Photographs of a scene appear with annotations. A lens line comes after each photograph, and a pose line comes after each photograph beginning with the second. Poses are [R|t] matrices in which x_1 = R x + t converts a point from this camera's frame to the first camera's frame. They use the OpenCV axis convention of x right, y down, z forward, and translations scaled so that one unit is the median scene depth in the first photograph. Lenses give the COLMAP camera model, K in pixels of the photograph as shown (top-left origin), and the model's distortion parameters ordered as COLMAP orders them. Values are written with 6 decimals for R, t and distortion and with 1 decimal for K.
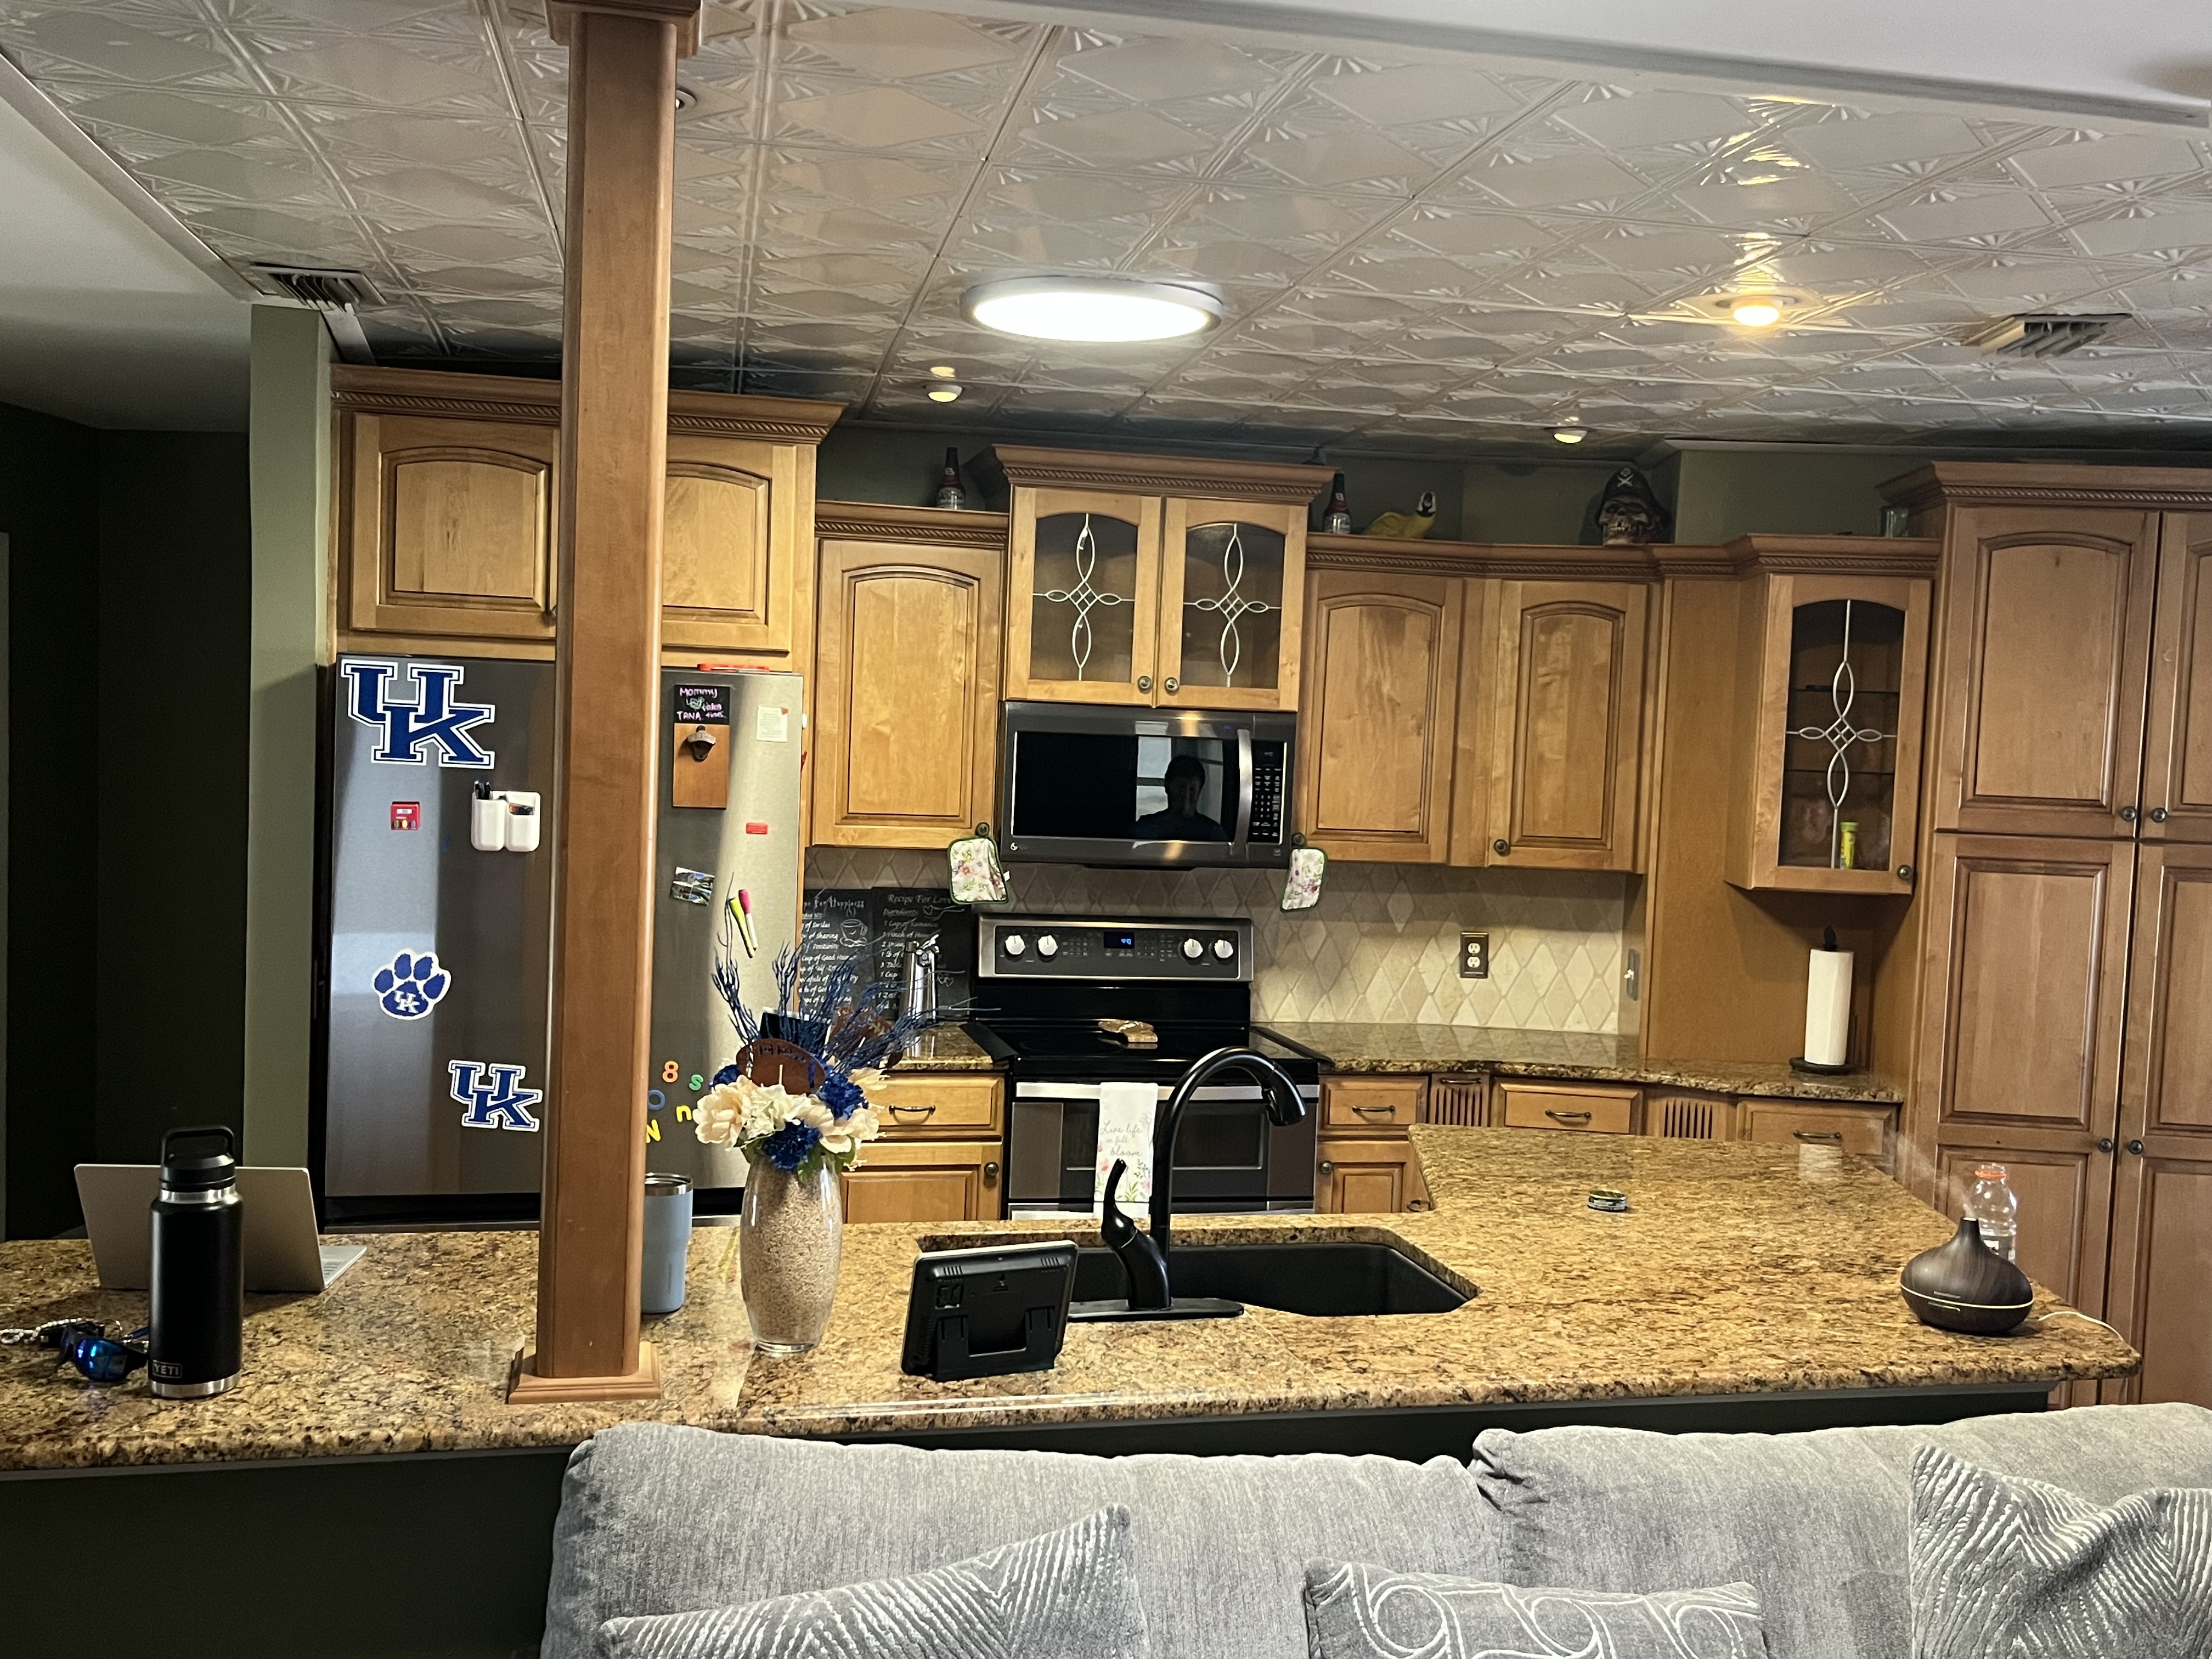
lens RADIAL K [[2034.0, 0, 1103.4], [0, 2034.0, 847.8], [0, 0, 1]] dist [0.083849, -0.137141]
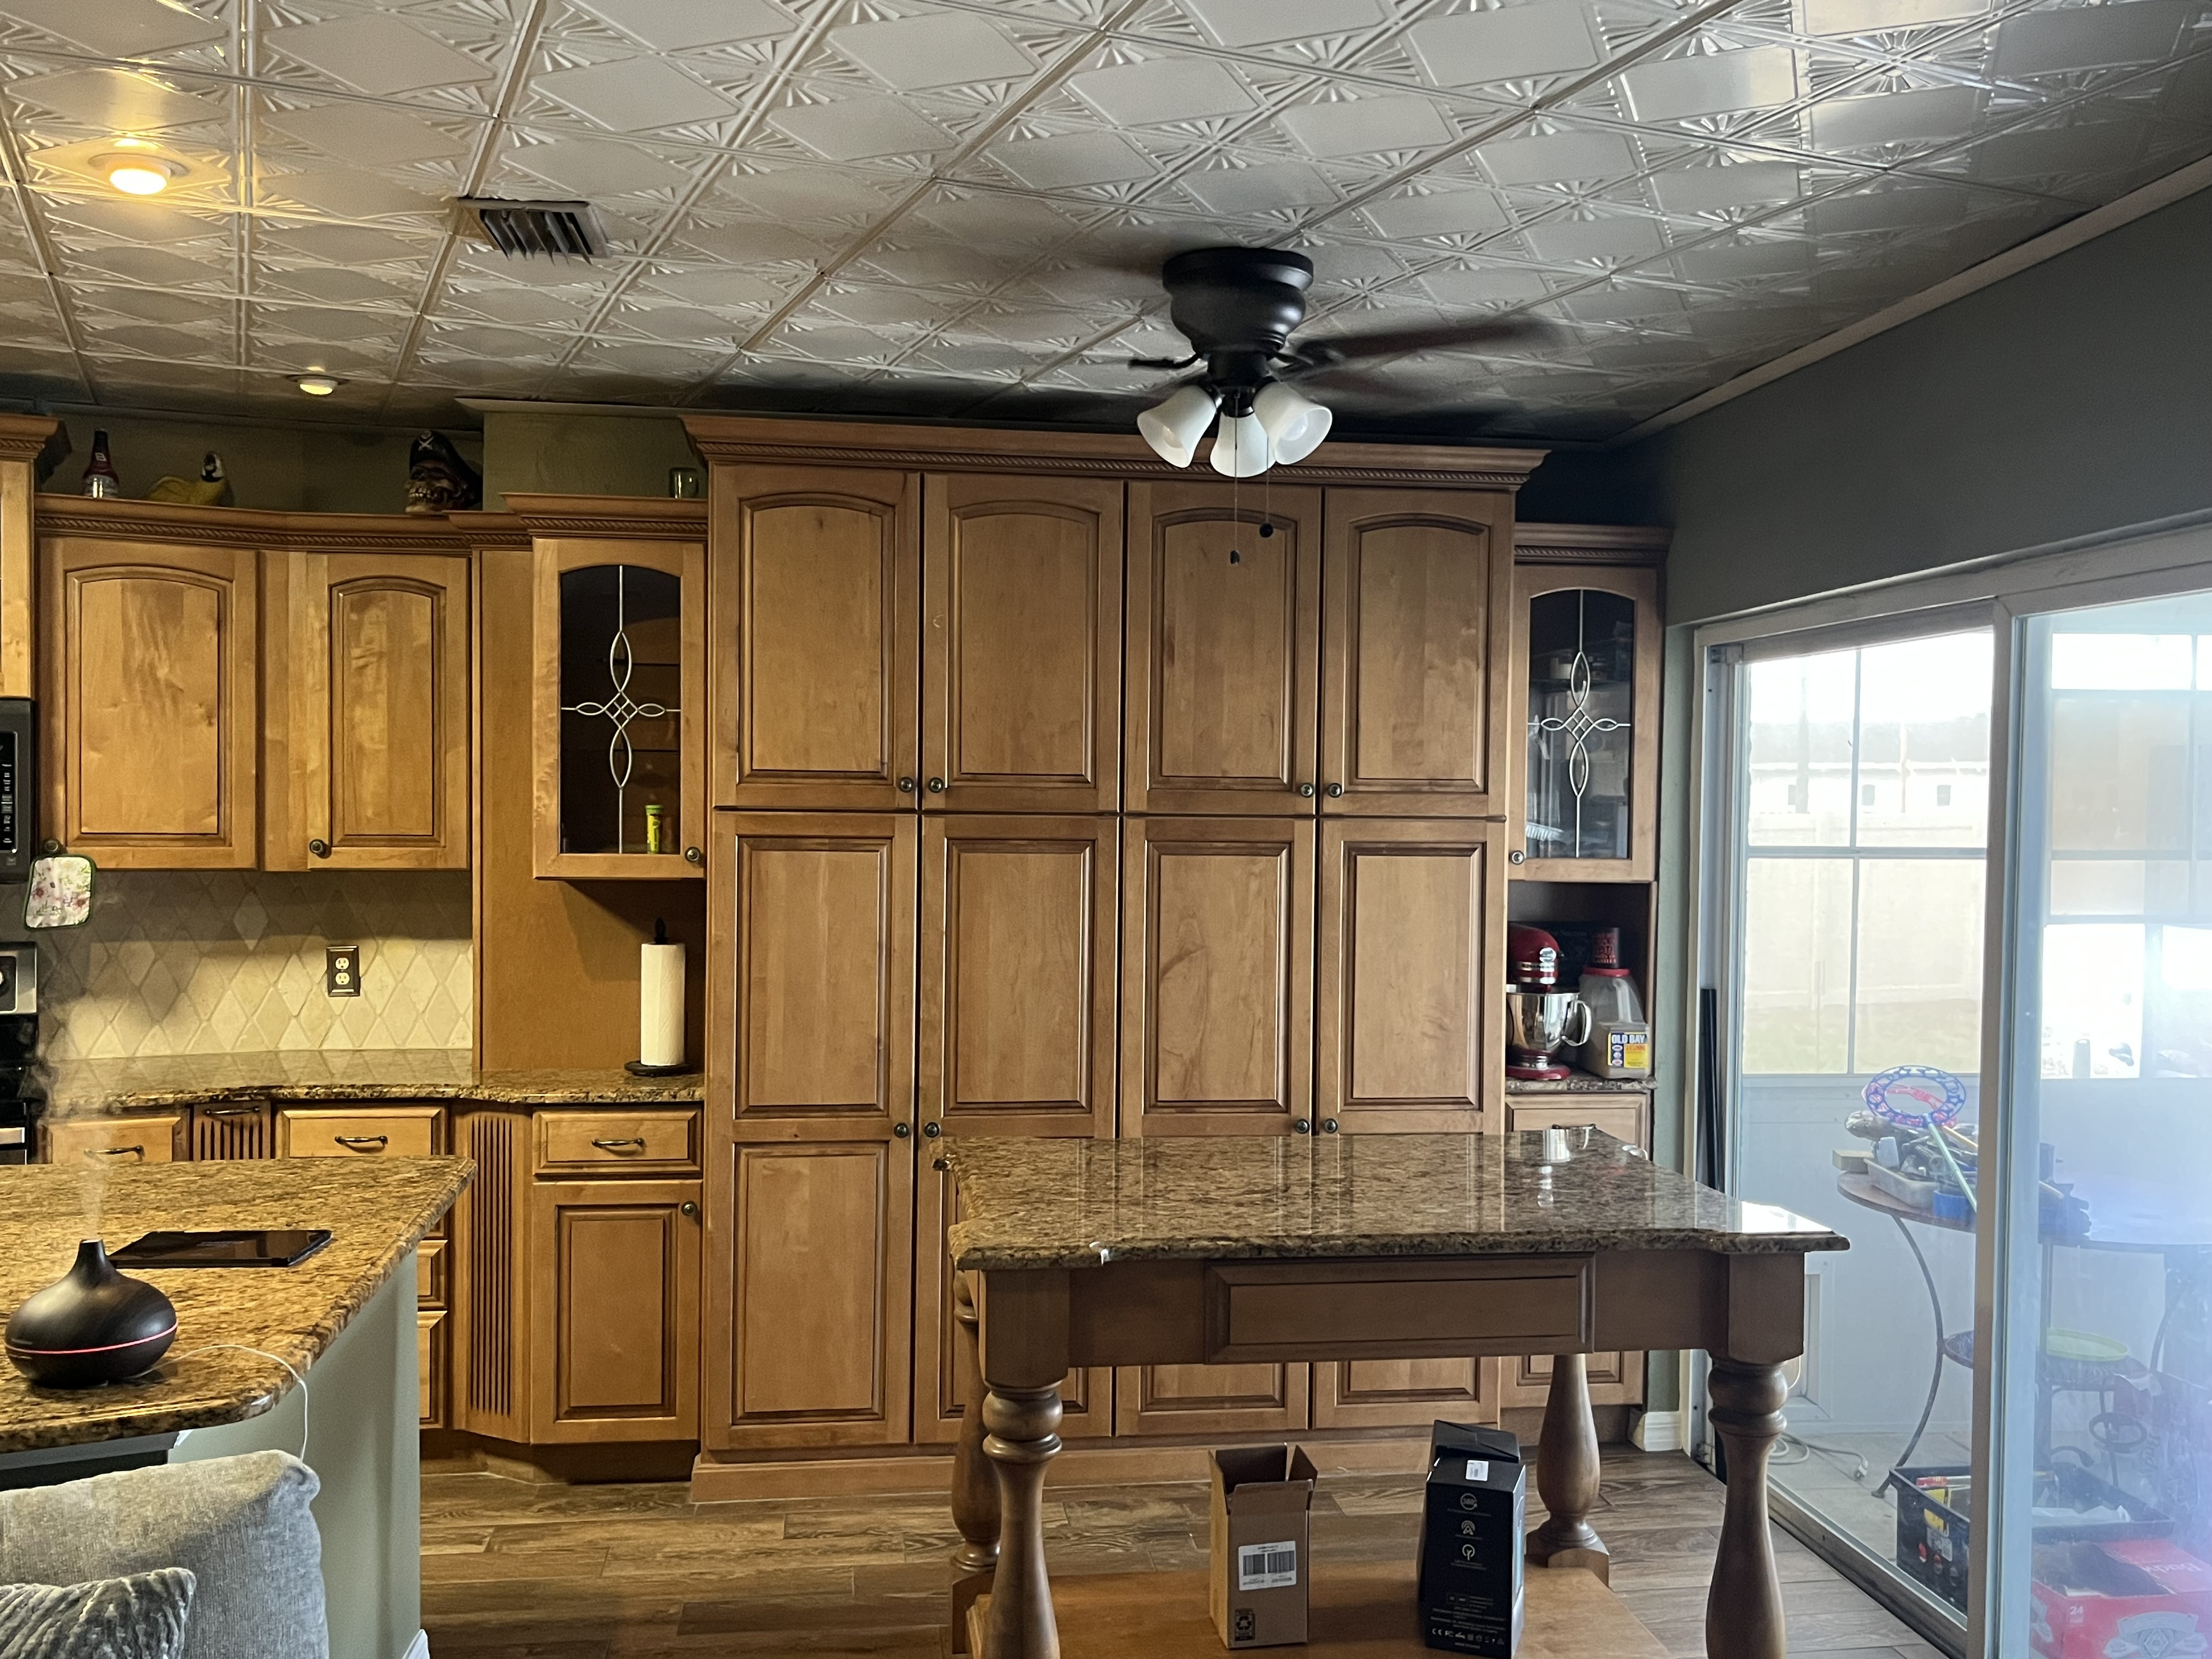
lens RADIAL K [[1845.2, 0, 1106.7], [0, 1845.2, 856.8], [0, 0, 1]] dist [0.005801, -0.003730]
pose [[0.969393, -0.035309, 0.242964, 0.355978], [0.041018, 0.998988, -0.018478, 0.035038], [-0.242065, 0.027878, 0.969859, 0.131711]]
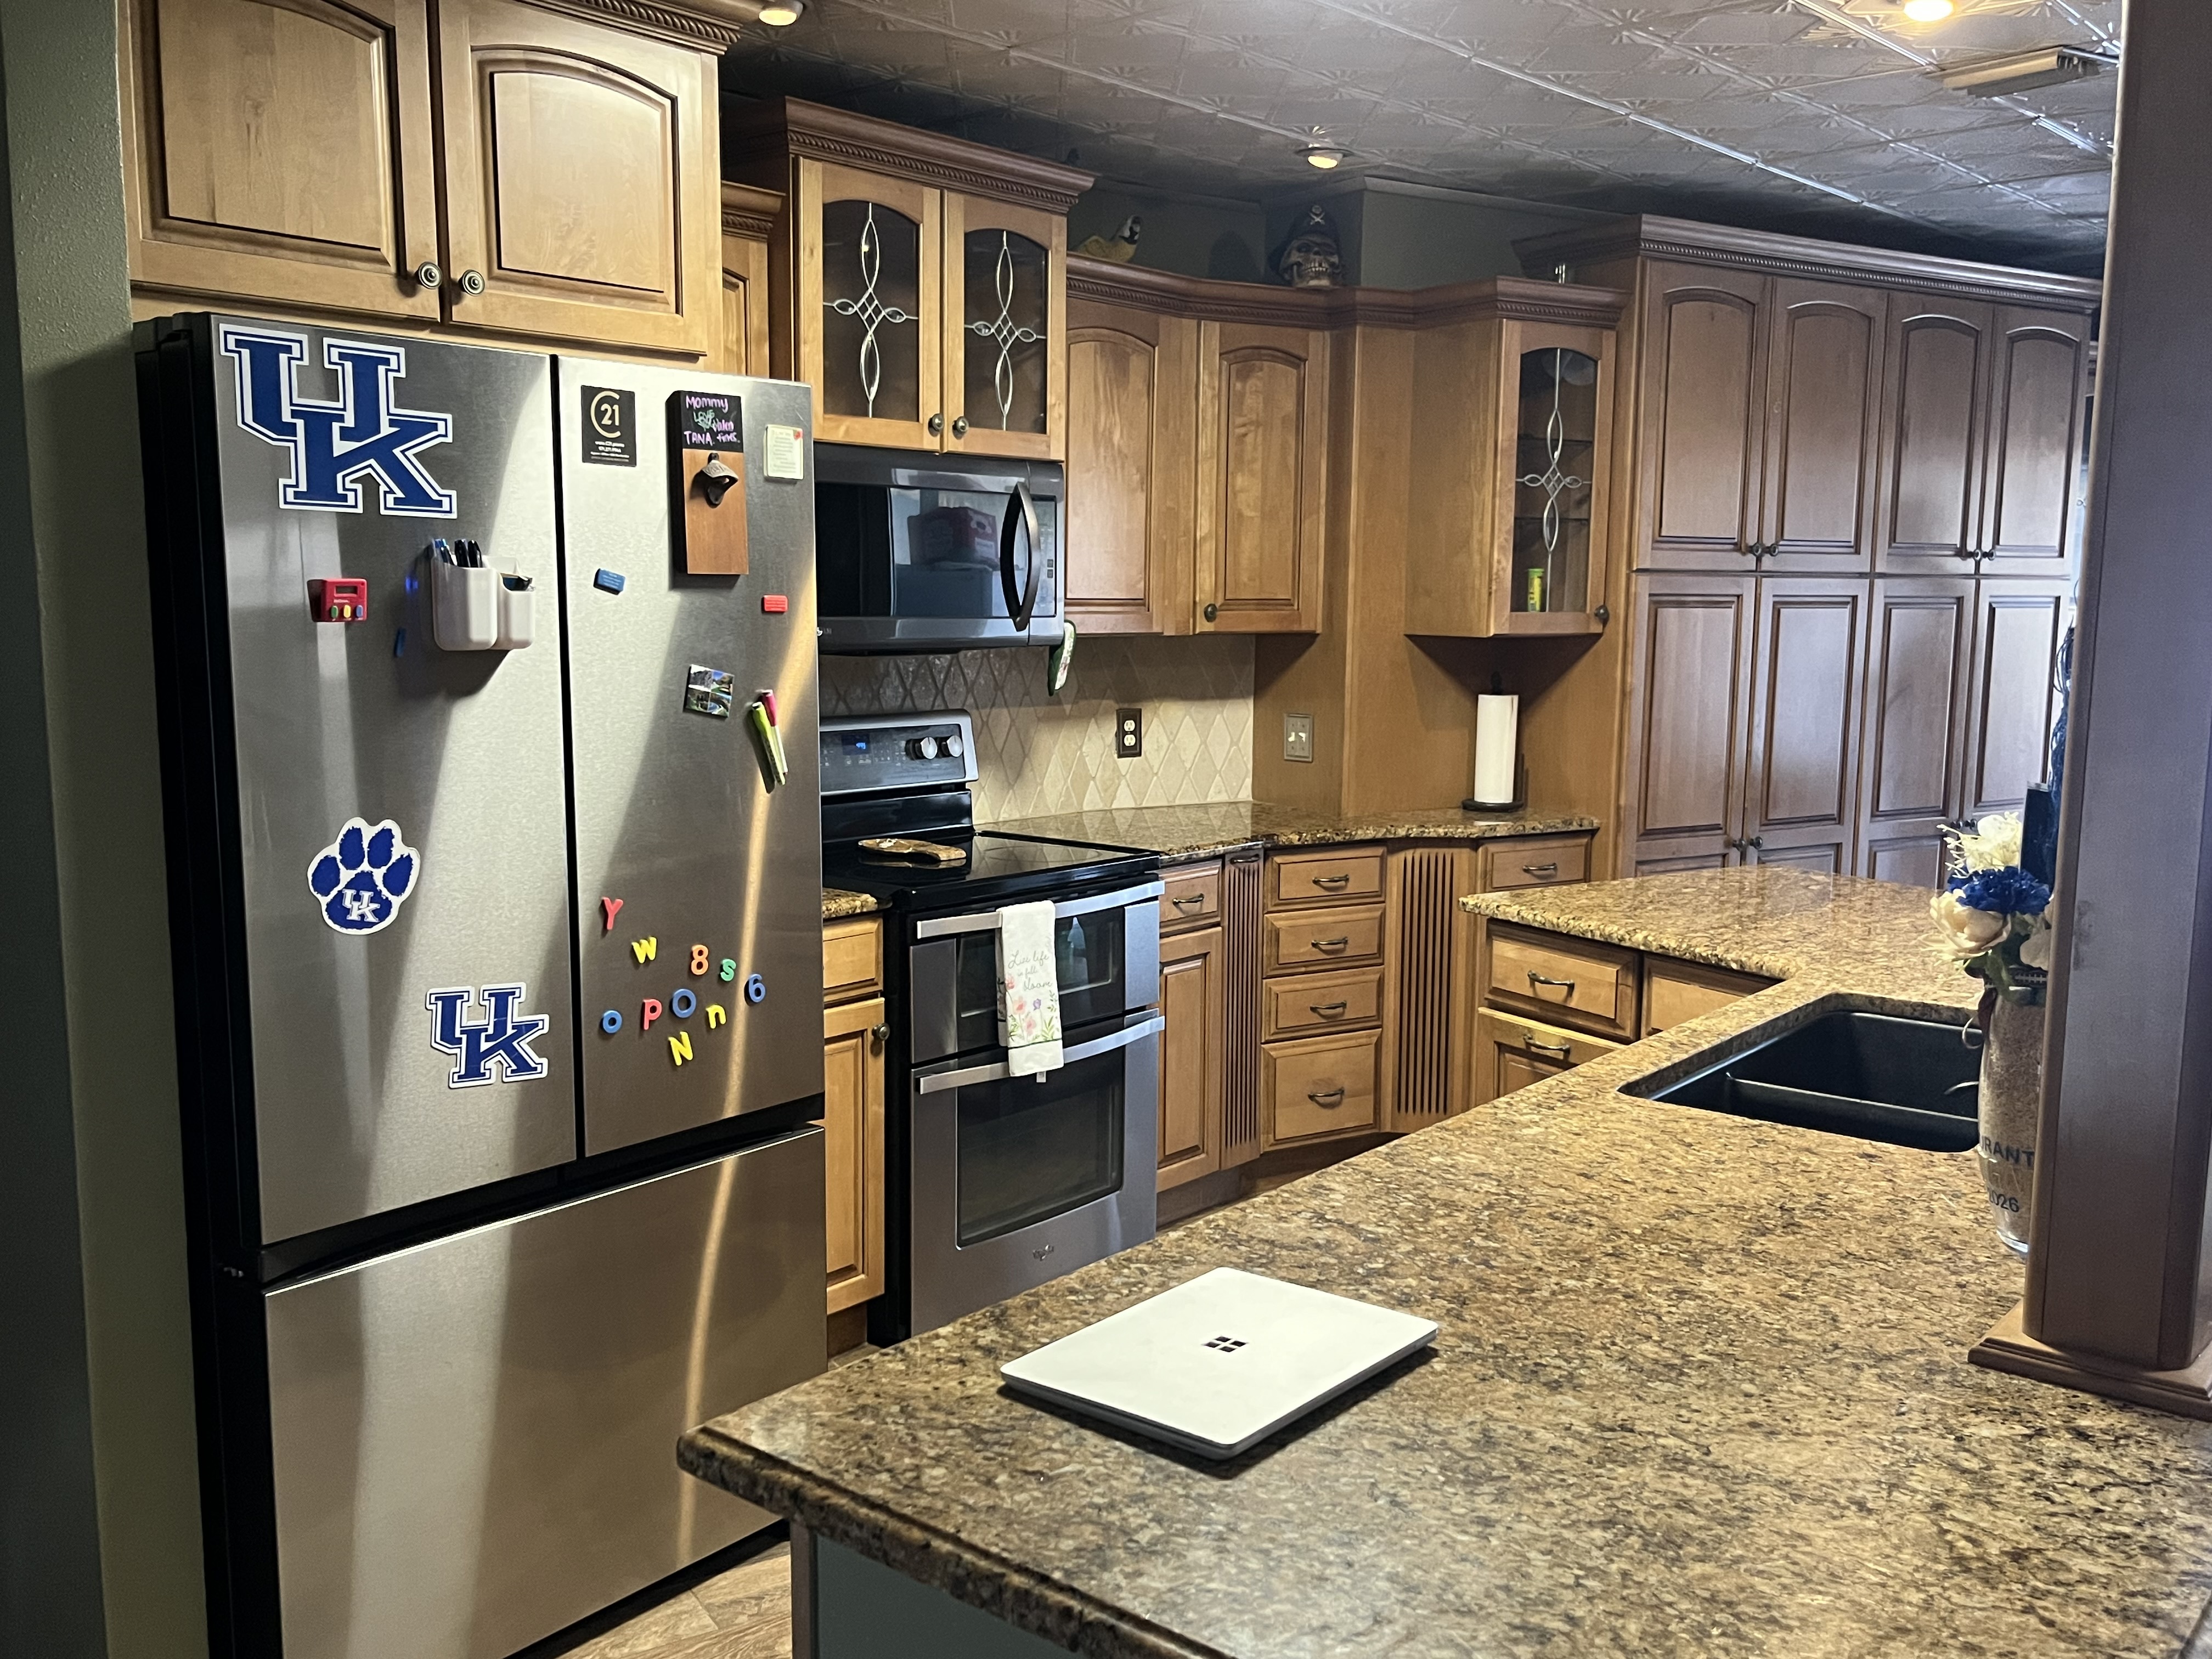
lens RADIAL K [[1928.6, 0, 1099.7], [0, 1928.6, 862.3], [0, 0, 1]] dist [0.017866, -0.000722]
pose [[0.801594, -0.117953, 0.586118, -0.405835], [0.058029, 0.991066, 0.120084, 0.004737], [-0.595046, -0.062247, 0.801277, 0.330418]]
